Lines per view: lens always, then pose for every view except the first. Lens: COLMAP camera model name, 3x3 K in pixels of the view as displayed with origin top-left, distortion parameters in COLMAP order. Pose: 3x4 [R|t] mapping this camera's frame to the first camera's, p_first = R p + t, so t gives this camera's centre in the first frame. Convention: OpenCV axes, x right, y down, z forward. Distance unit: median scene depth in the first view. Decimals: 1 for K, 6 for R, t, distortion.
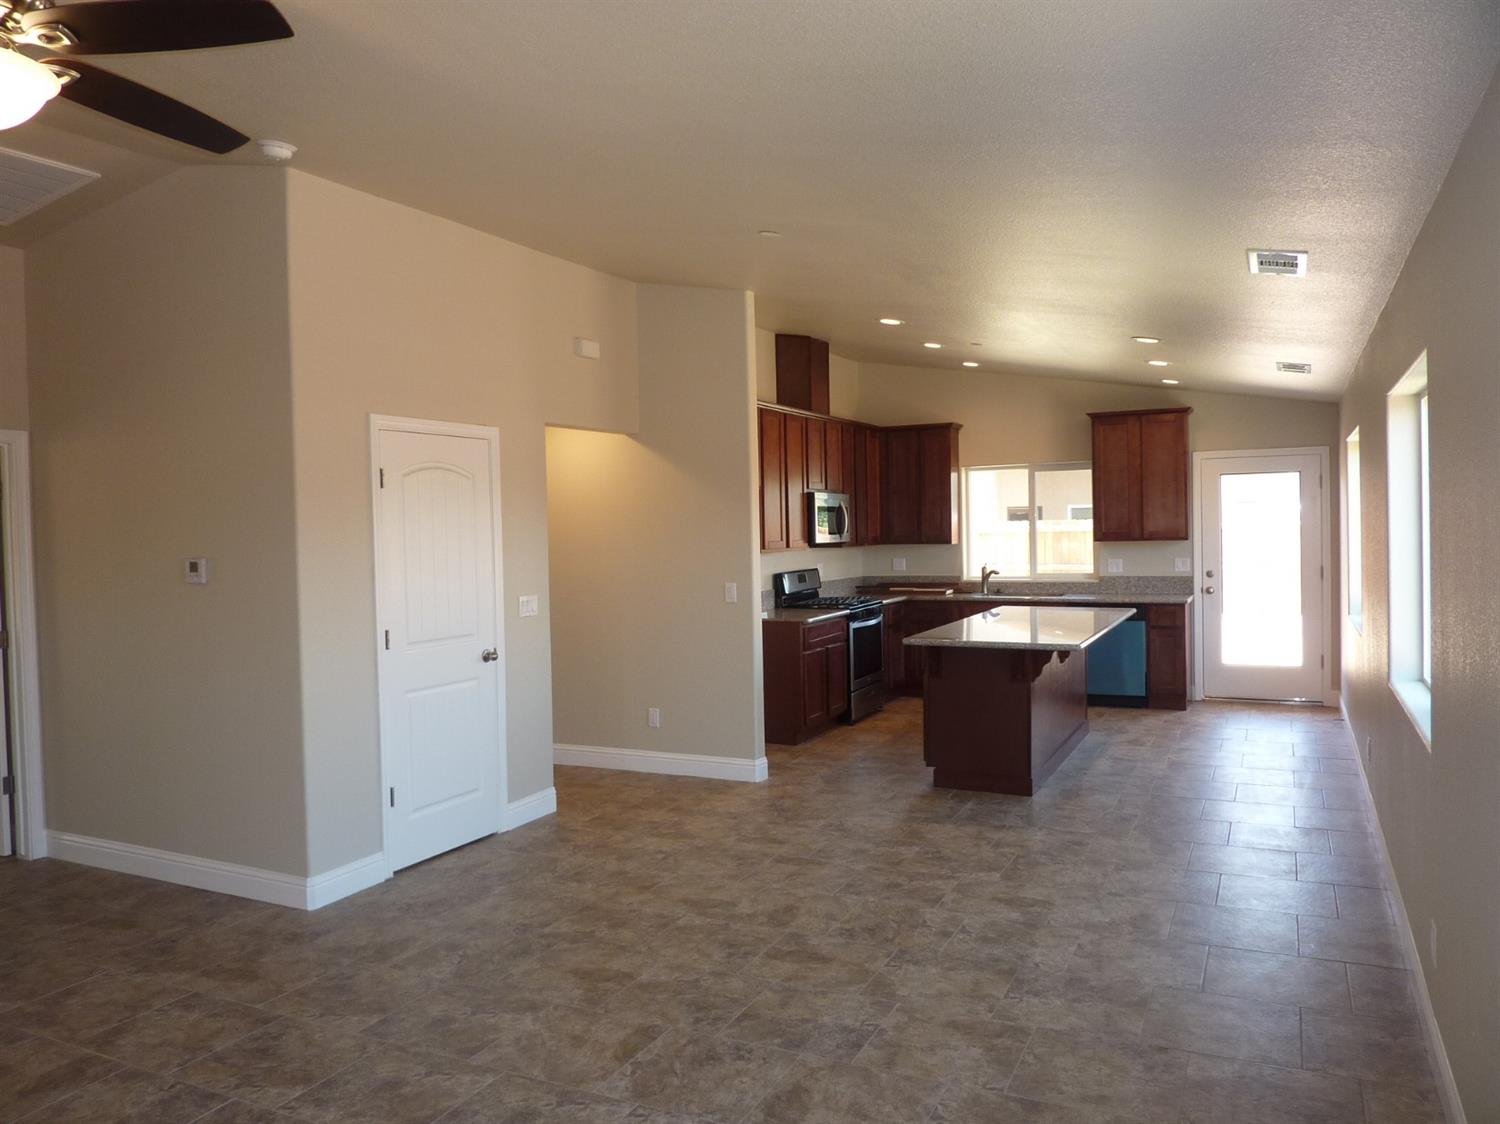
lens RADIAL K [[1124.4, 0, 759.6], [0, 1124.4, 542.5], [0, 0, 1]] dist [-0.034169, 0.007690]
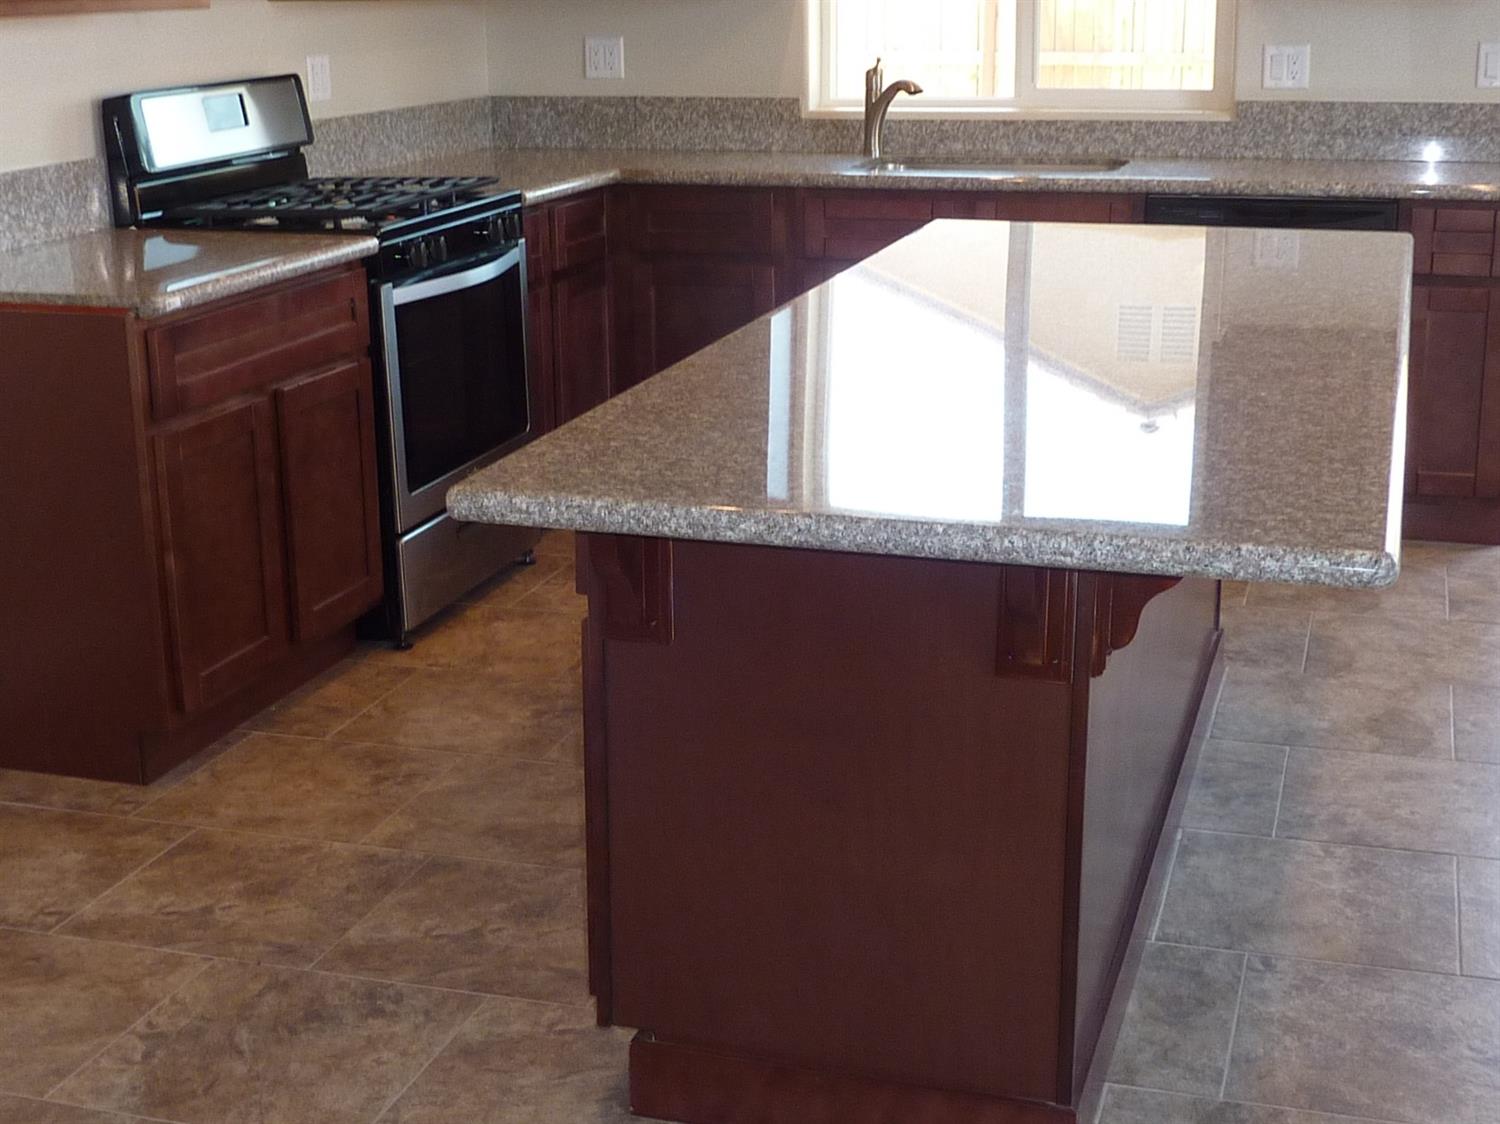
lens RADIAL K [[2127.6, 0, 746.0], [0, 2127.6, 547.9], [0, 0, 1]] dist [0.003728, 0.000000]
pose [[0.989114, -0.028668, 0.144333, 0.082624], [-0.008843, 0.967488, 0.252761, 0.001772], [-0.146887, -0.251285, 0.956703, 0.438279]]
